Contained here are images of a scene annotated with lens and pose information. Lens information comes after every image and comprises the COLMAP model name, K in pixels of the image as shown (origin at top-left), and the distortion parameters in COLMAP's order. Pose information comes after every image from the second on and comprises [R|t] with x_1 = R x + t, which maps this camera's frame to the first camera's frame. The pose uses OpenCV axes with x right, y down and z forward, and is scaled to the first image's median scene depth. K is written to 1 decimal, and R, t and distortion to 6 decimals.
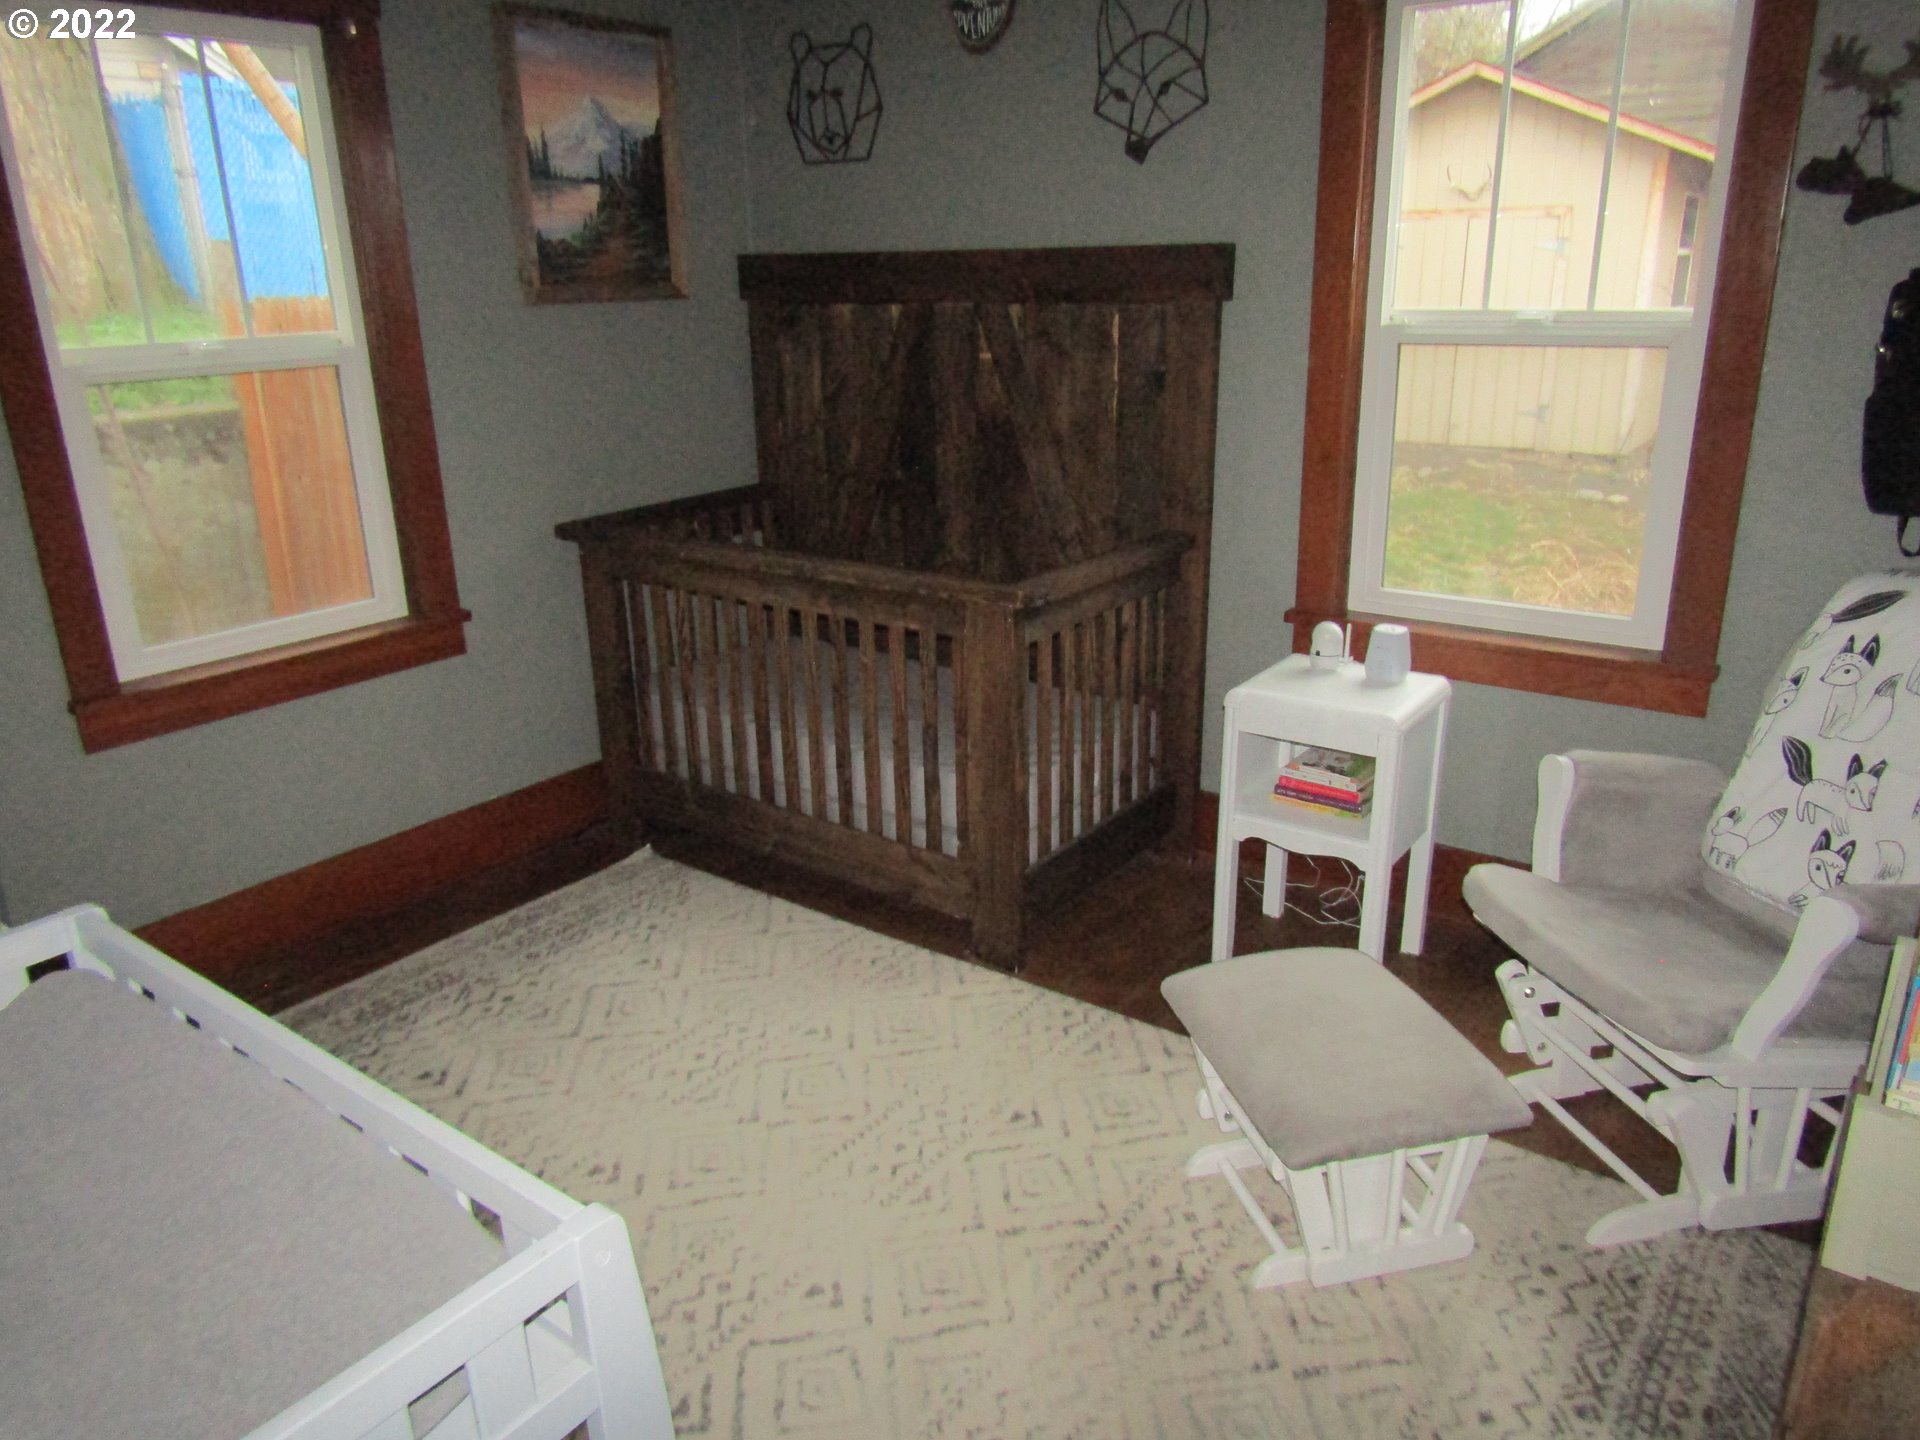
lens RADIAL K [[1381.5, 0, 960.0], [0, 1381.5, 720.0], [0, 0, 1]] dist [-0.003065, 0.003022]
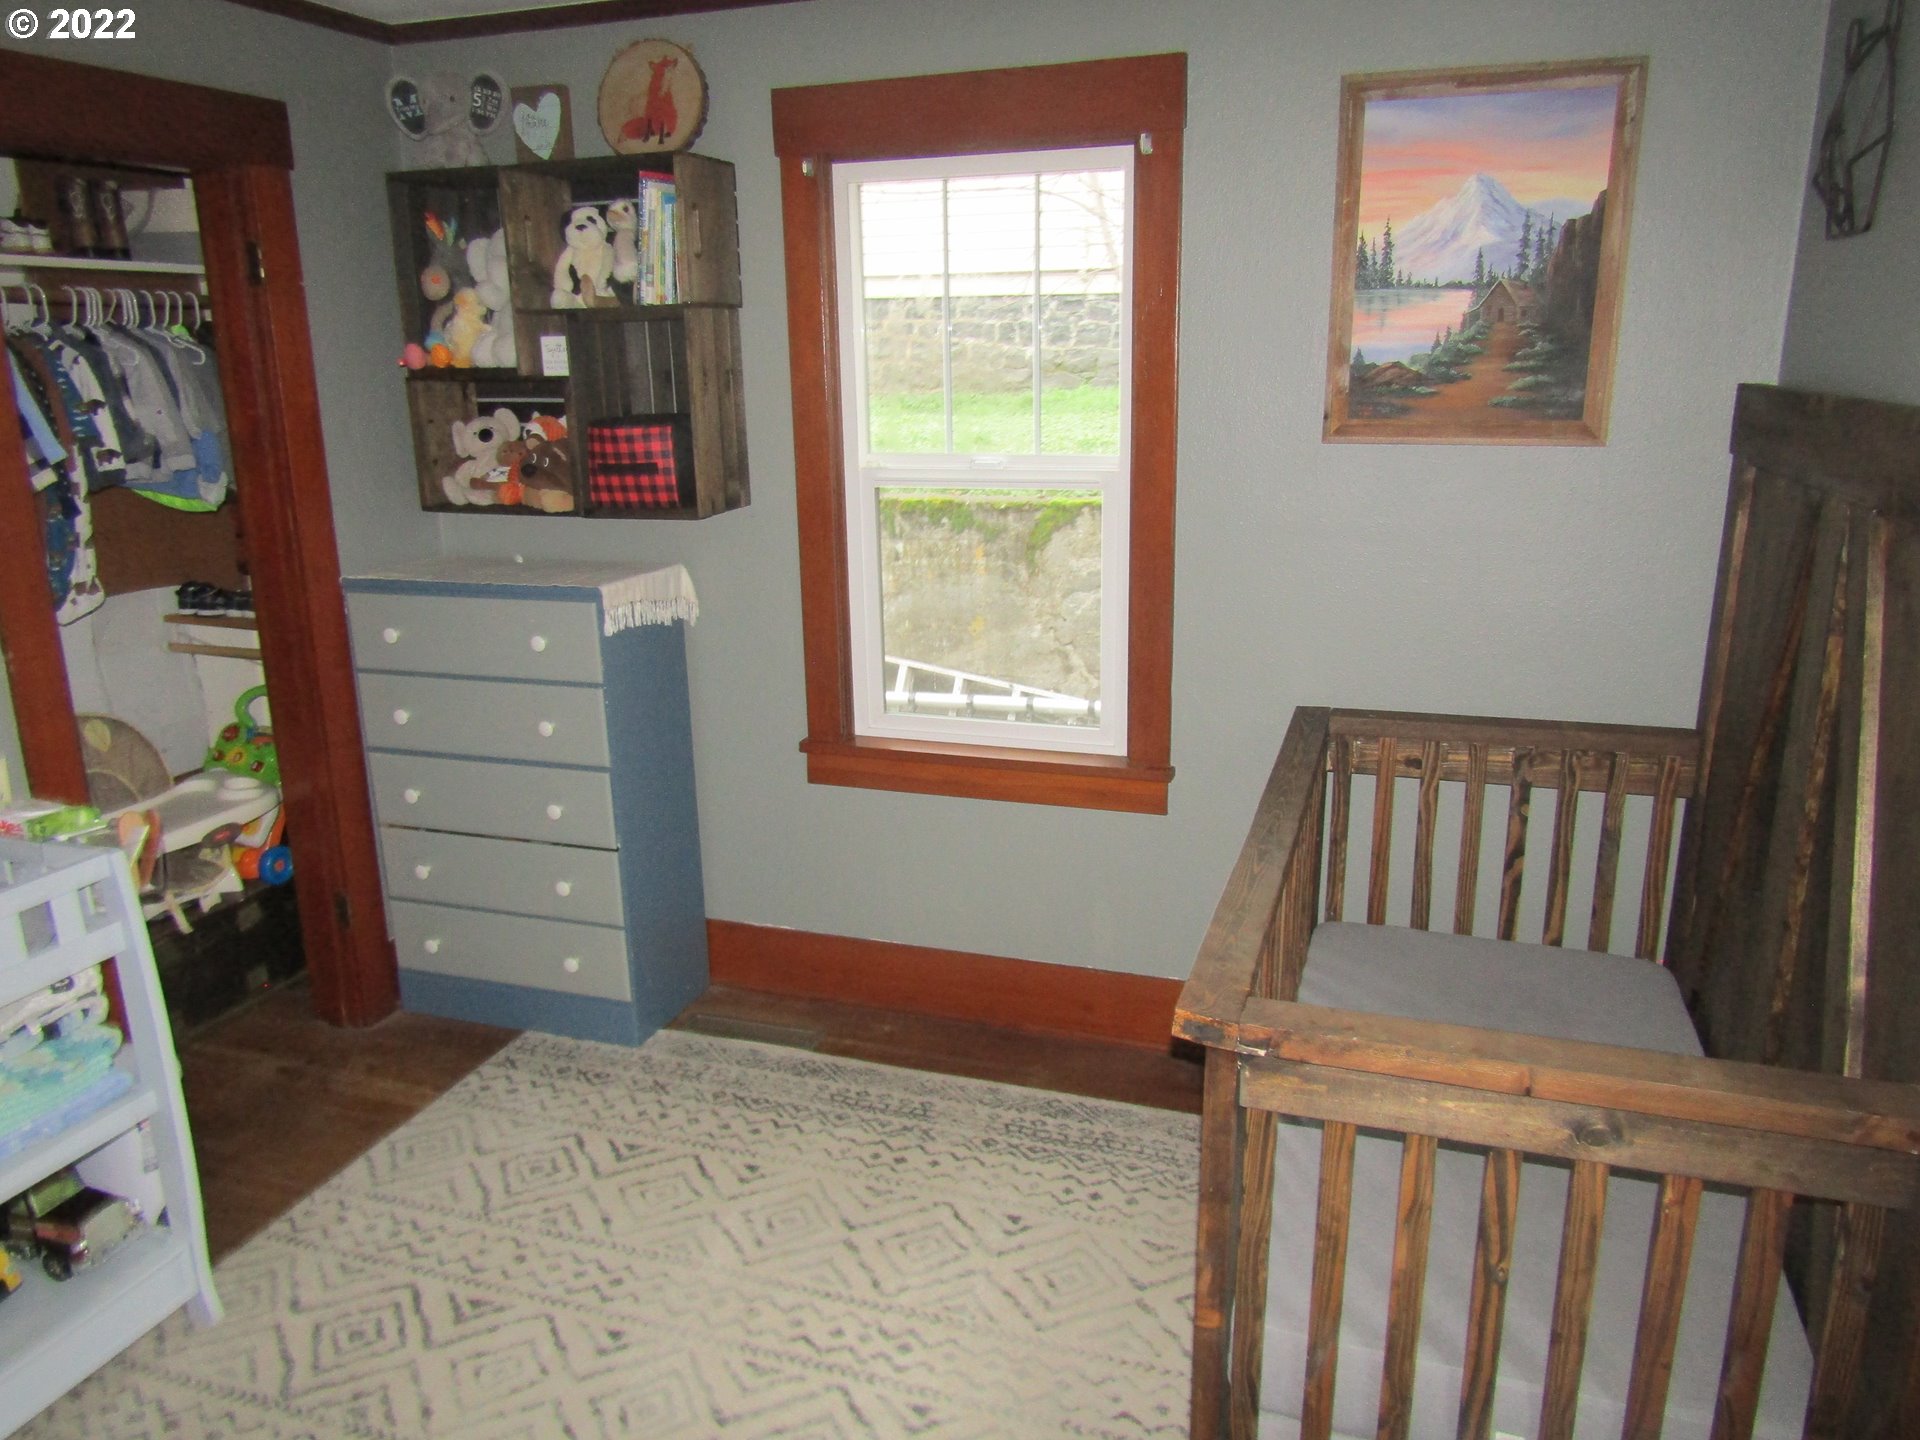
lens RADIAL K [[1381.5, 0, 960.0], [0, 1381.5, 720.0], [0, 0, 1]] dist [-0.003065, 0.003022]
pose [[0.310083, 0.258046, -0.915019, 0.400770], [-0.293270, 0.941485, 0.166126, -0.213129], [0.904346, 0.216835, 0.367616, 0.528143]]
